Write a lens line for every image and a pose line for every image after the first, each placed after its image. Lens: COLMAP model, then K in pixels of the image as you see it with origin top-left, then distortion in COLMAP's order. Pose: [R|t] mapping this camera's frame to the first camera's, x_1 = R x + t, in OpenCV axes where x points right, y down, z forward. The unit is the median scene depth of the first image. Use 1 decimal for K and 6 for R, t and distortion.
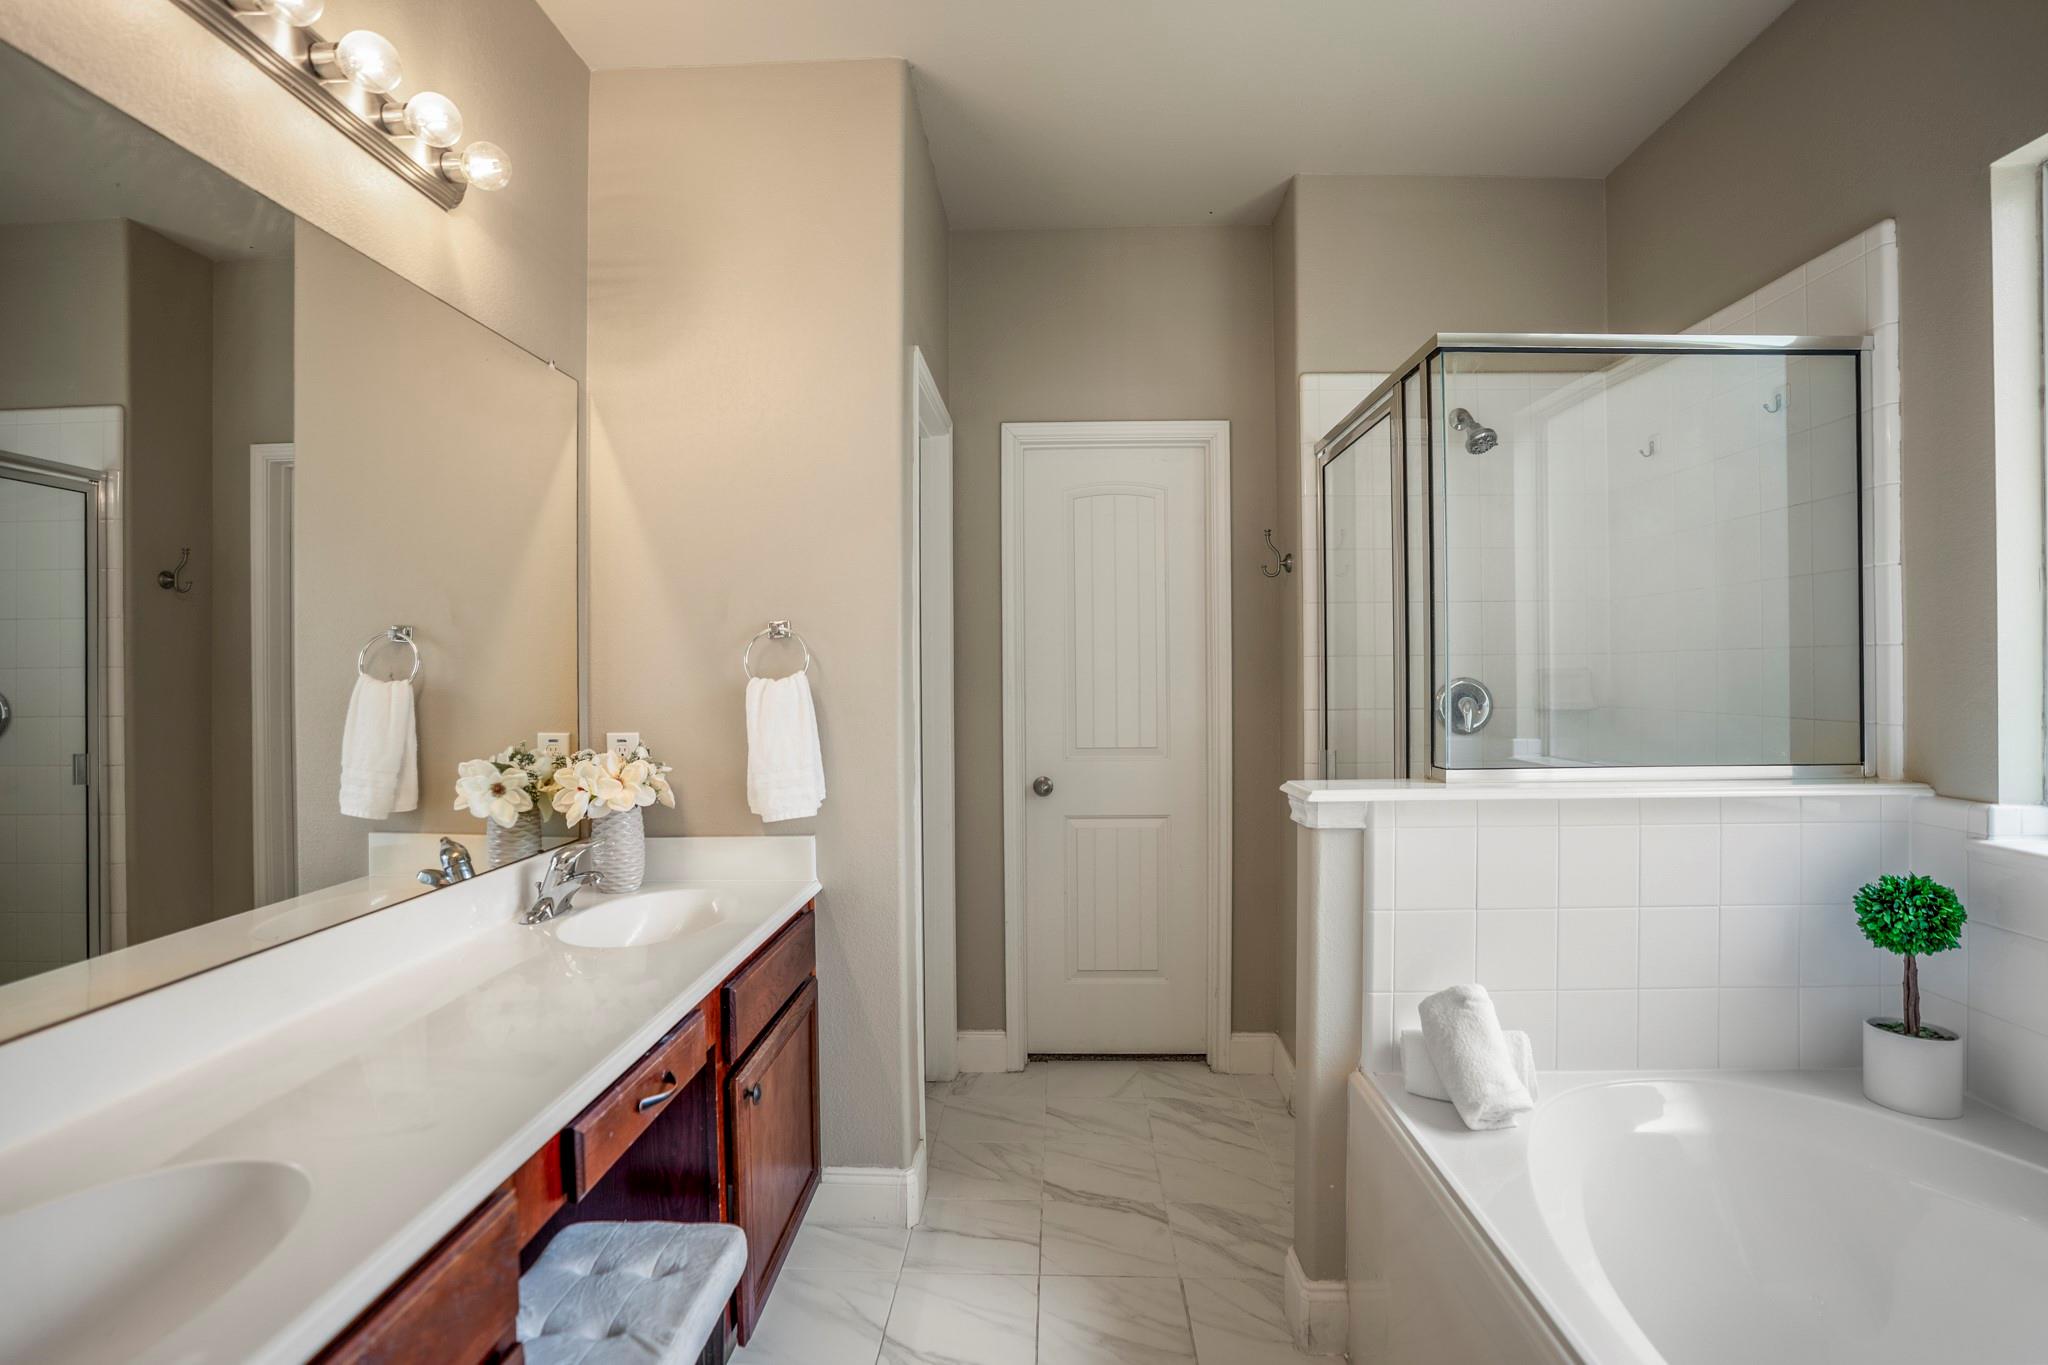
lens RADIAL K [[956.5, 0, 1028.2], [0, 956.5, 680.6], [0, 0, 1]] dist [-0.058711, 0.019640]
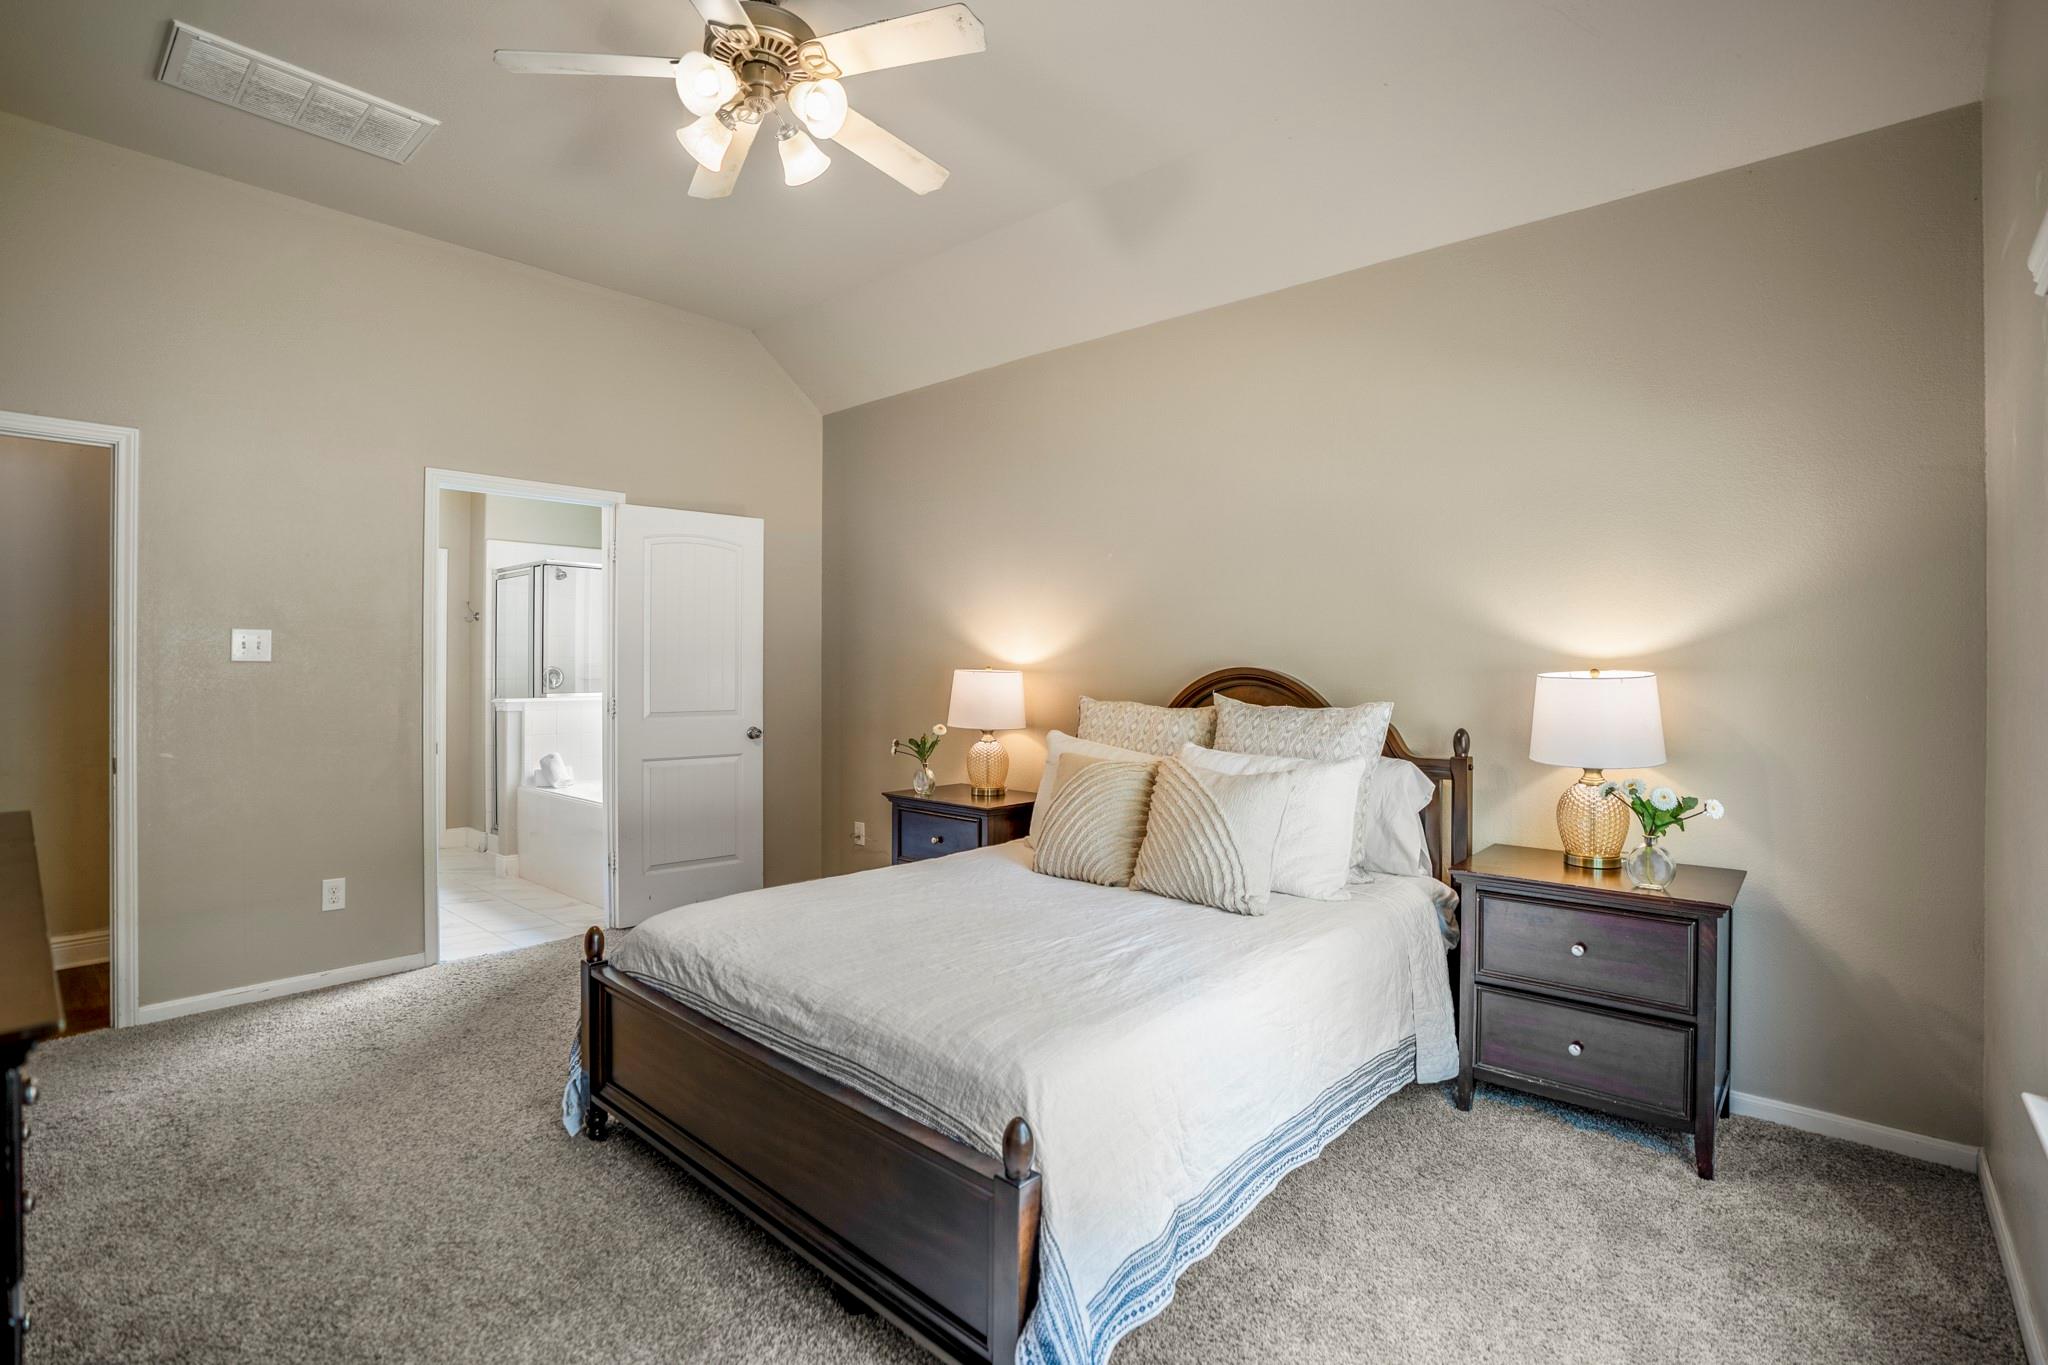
lens RADIAL K [[956.5, 0, 1019.8], [0, 956.5, 674.7], [0, 0, 1]] dist [-0.058711, 0.019640]
pose [[0.630940, 0.005498, 0.775812, -1.065973], [-0.004704, 0.999984, -0.003261, 0.032220], [-0.775817, -0.001592, 0.630956, -2.344347]]
